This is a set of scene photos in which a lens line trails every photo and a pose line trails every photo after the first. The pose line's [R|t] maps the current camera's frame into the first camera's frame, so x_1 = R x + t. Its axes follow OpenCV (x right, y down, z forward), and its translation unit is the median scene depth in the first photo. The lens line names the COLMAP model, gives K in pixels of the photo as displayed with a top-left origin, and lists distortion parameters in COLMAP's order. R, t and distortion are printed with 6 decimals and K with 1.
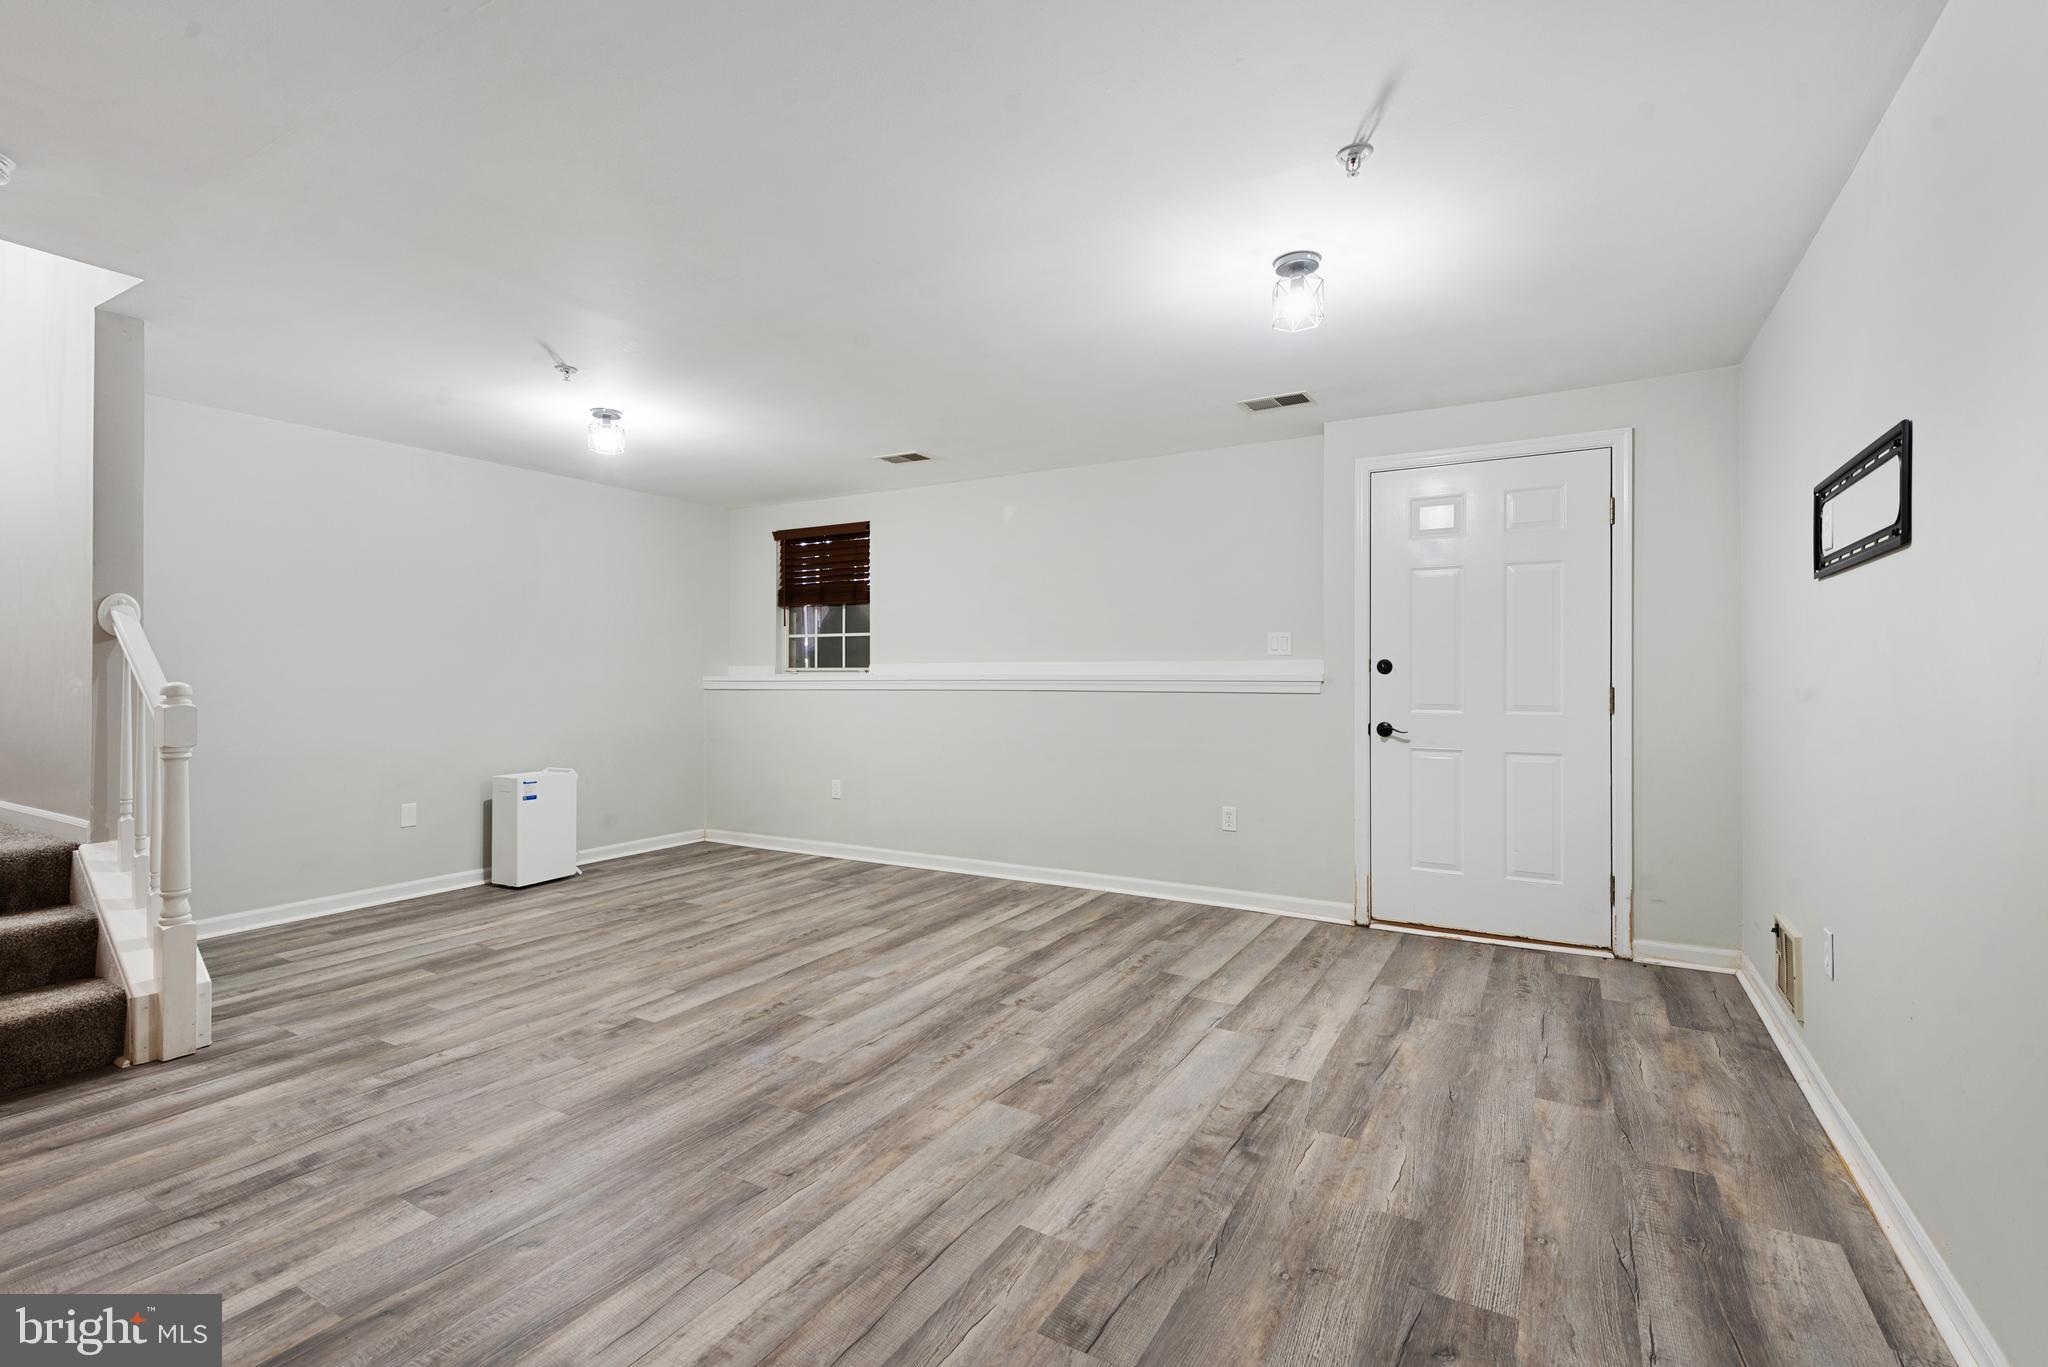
lens RADIAL K [[910.8, 0, 1010.1], [0, 910.8, 673.2], [0, 0, 1]] dist [0.015618, -0.001234]
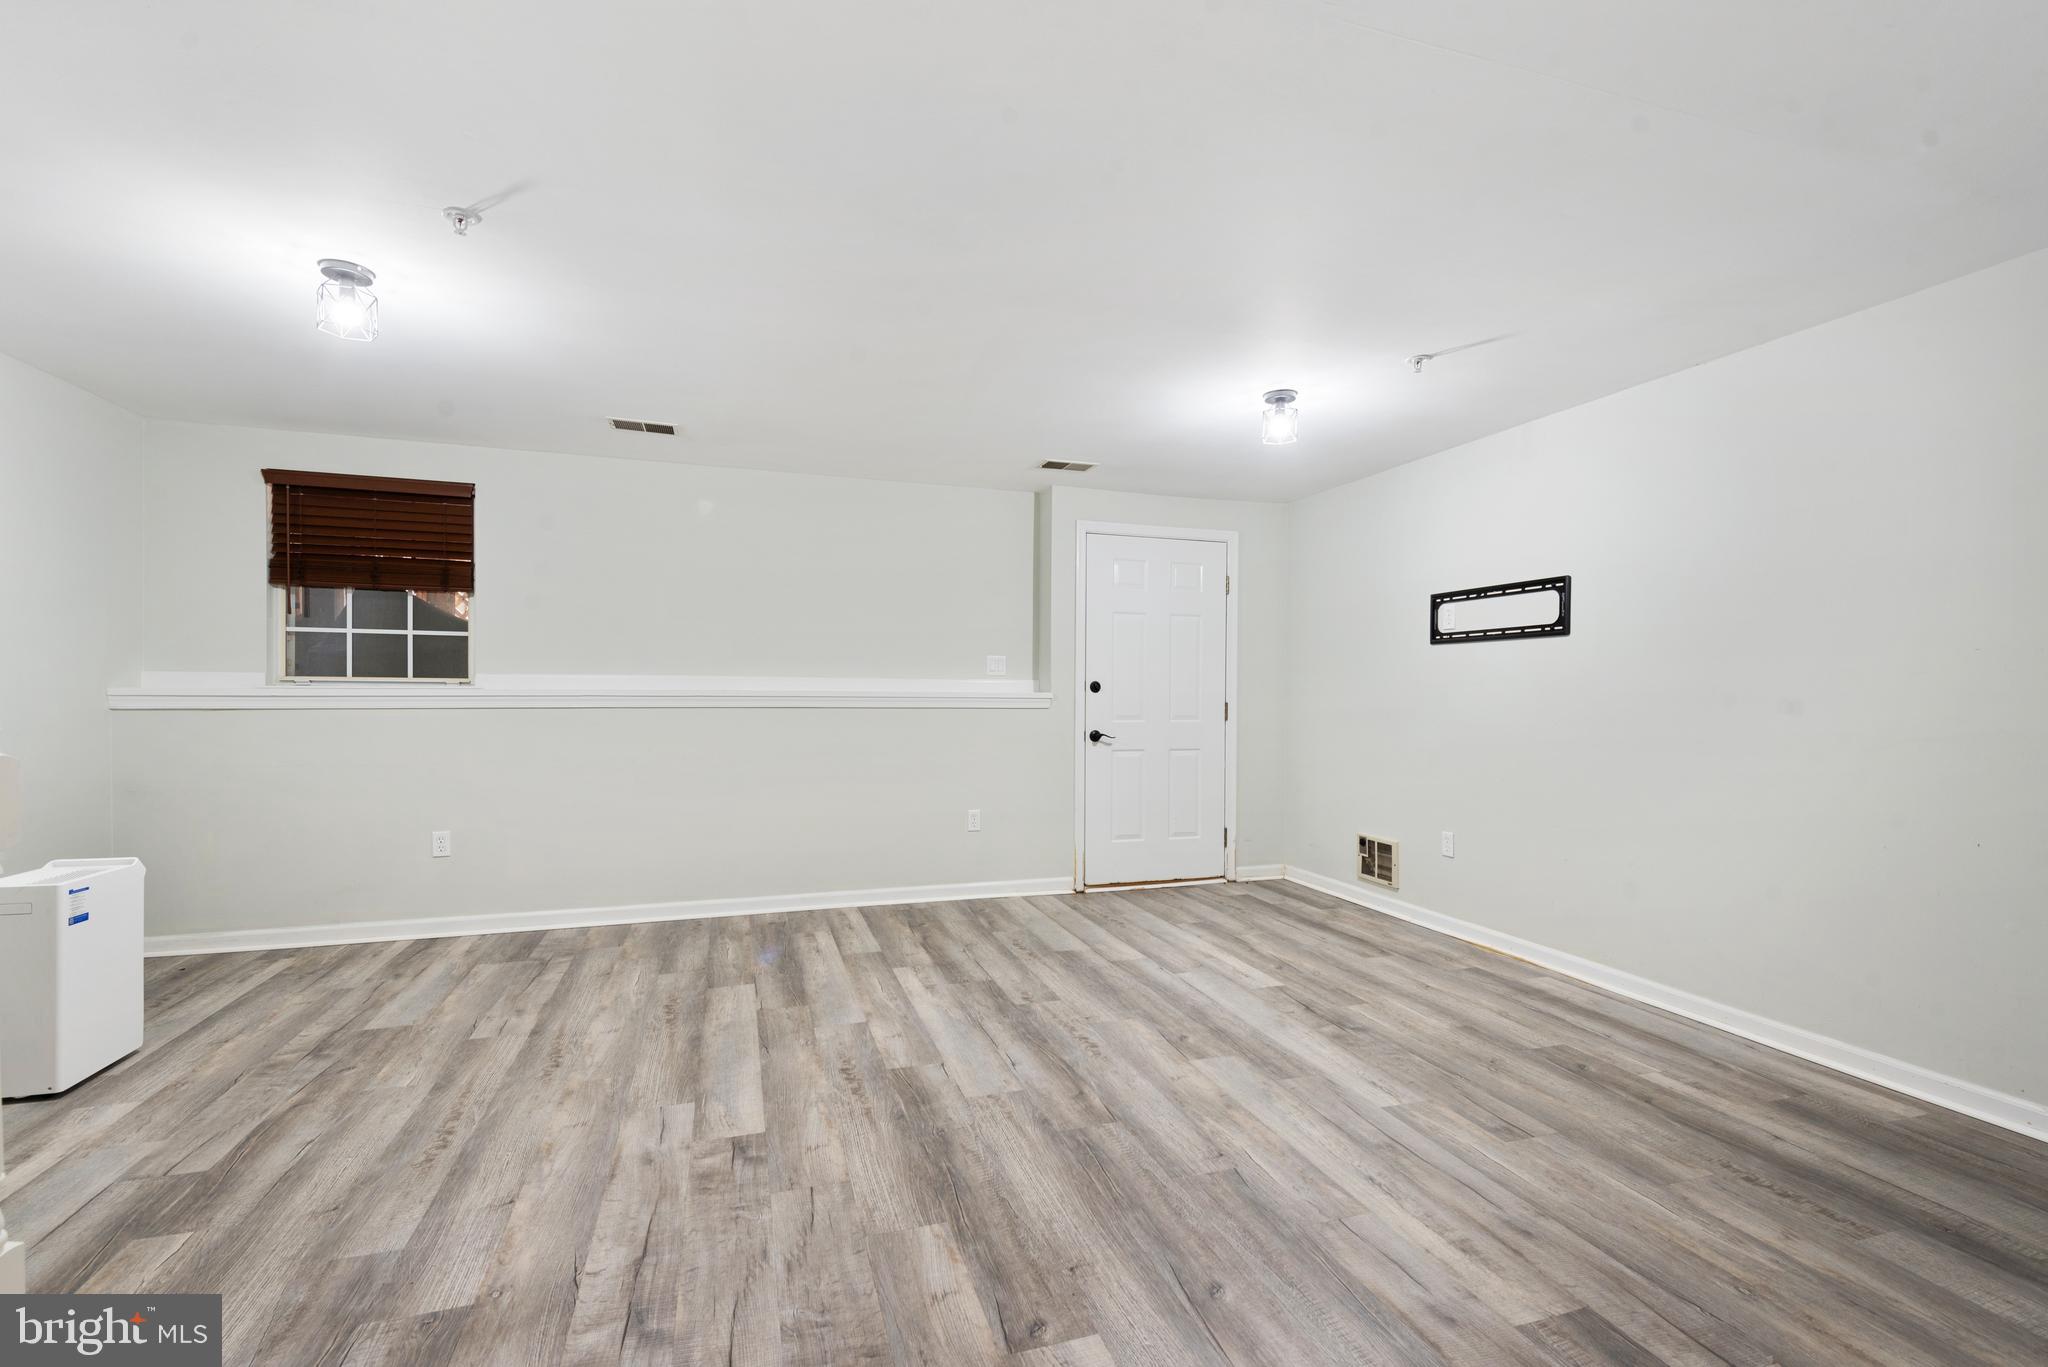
lens RADIAL K [[910.8, 0, 1011.7], [0, 910.8, 695.4], [0, 0, 1]] dist [0.015618, -0.001234]
pose [[0.666378, 0.003048, 0.745608, -0.795841], [-0.010860, 0.999925, 0.005619, -0.001630], [-0.745535, -0.011842, 0.666361, 0.304038]]
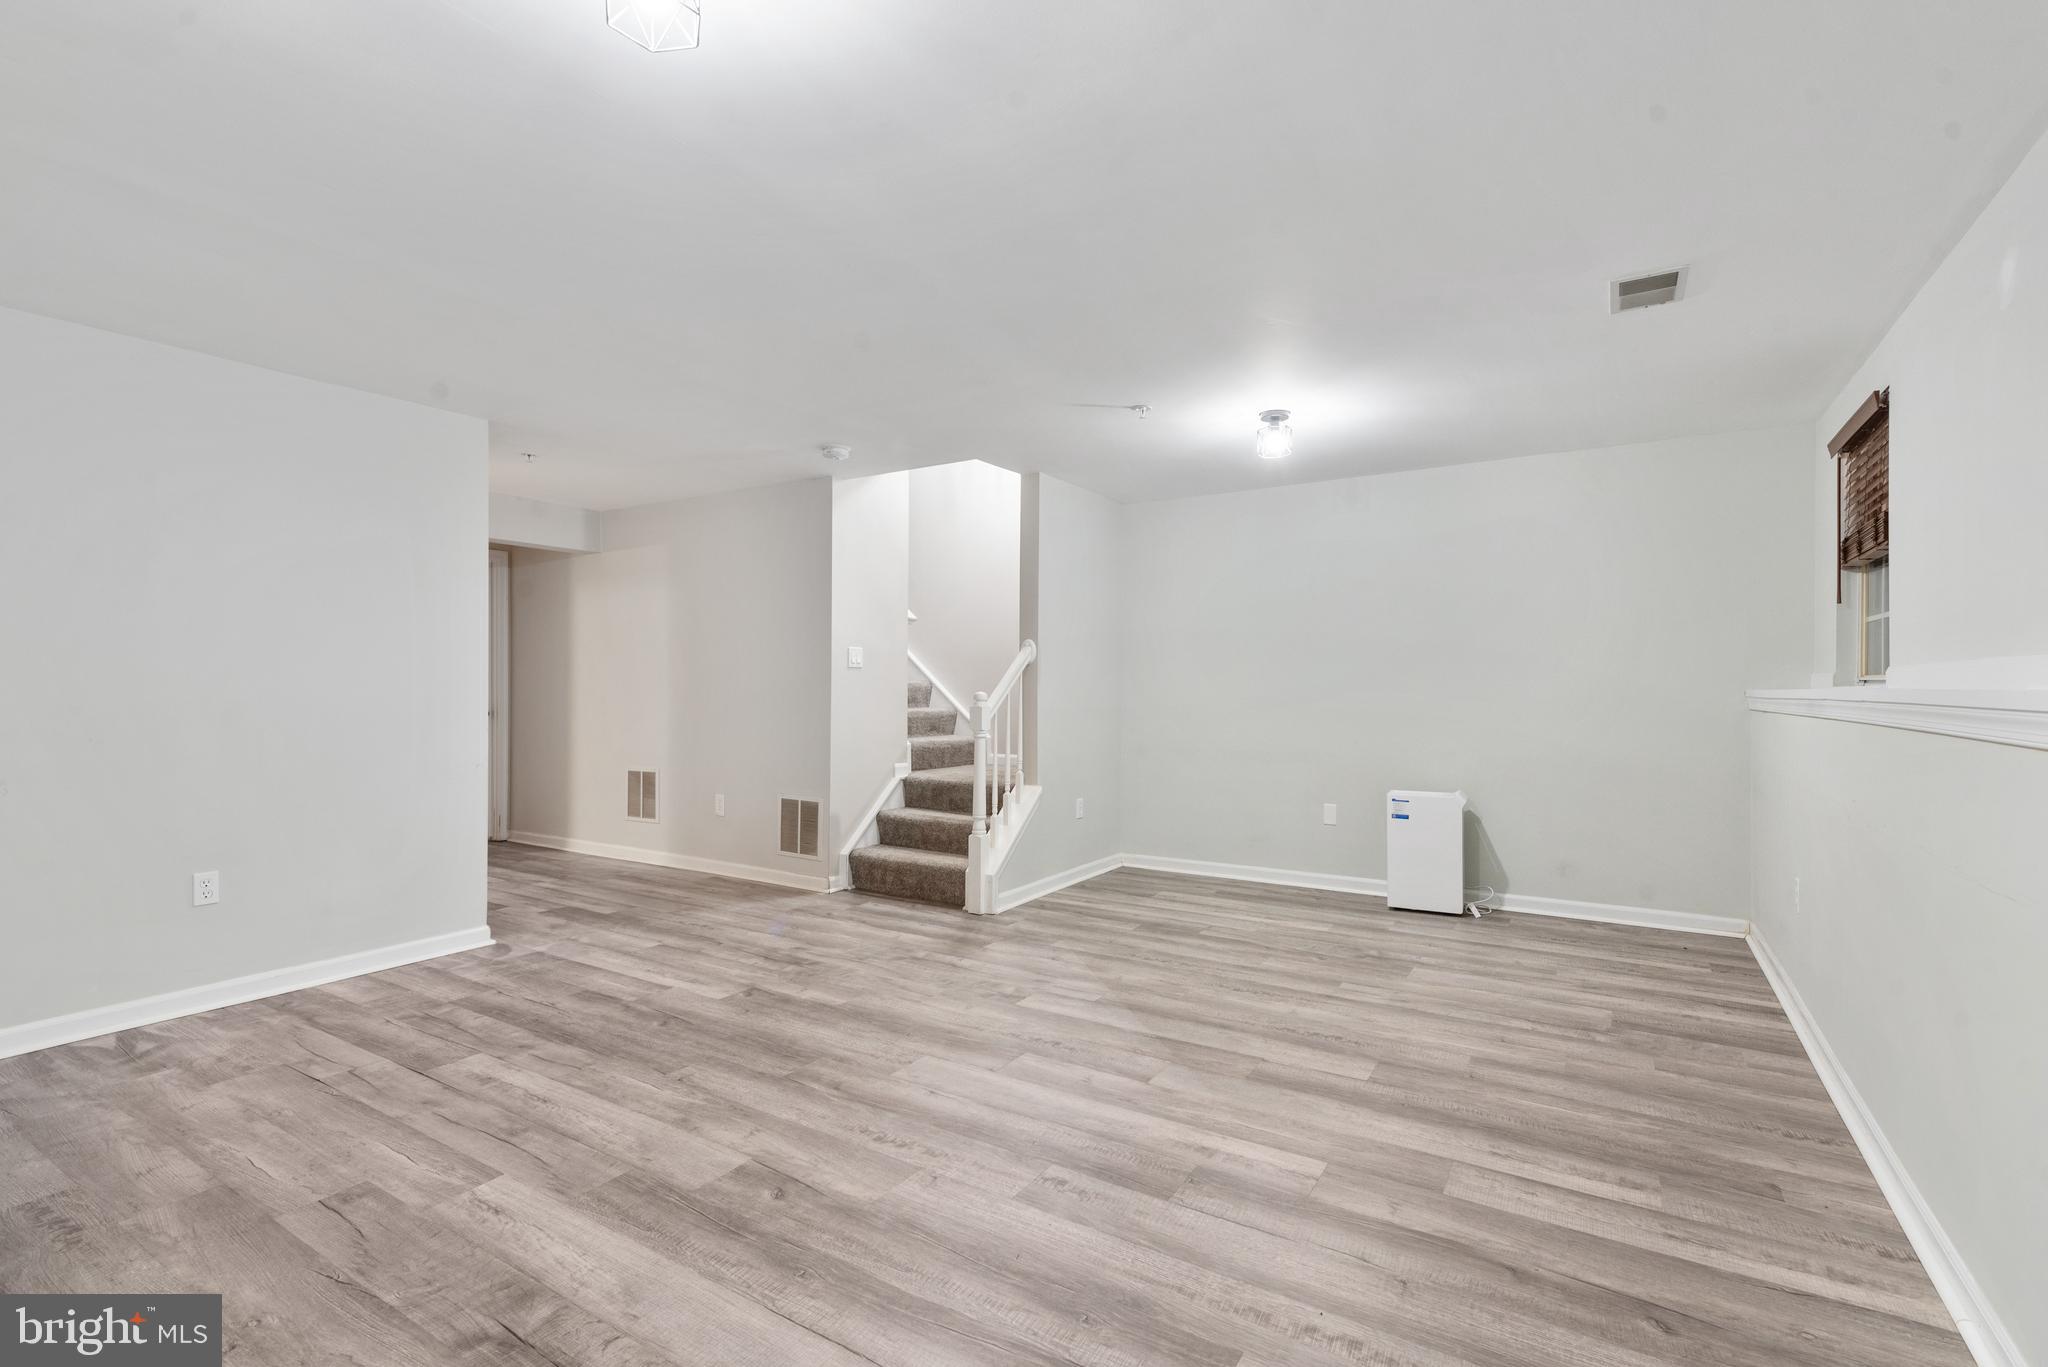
lens RADIAL K [[910.8, 0, 1034.7], [0, 910.8, 690.6], [0, 0, 1]] dist [0.015618, -0.001234]
pose [[-0.010938, 0.005492, -0.999925, 0.676670], [0.004336, 0.999976, 0.005445, -0.003103], [0.999931, -0.004277, -0.010961, 0.988318]]
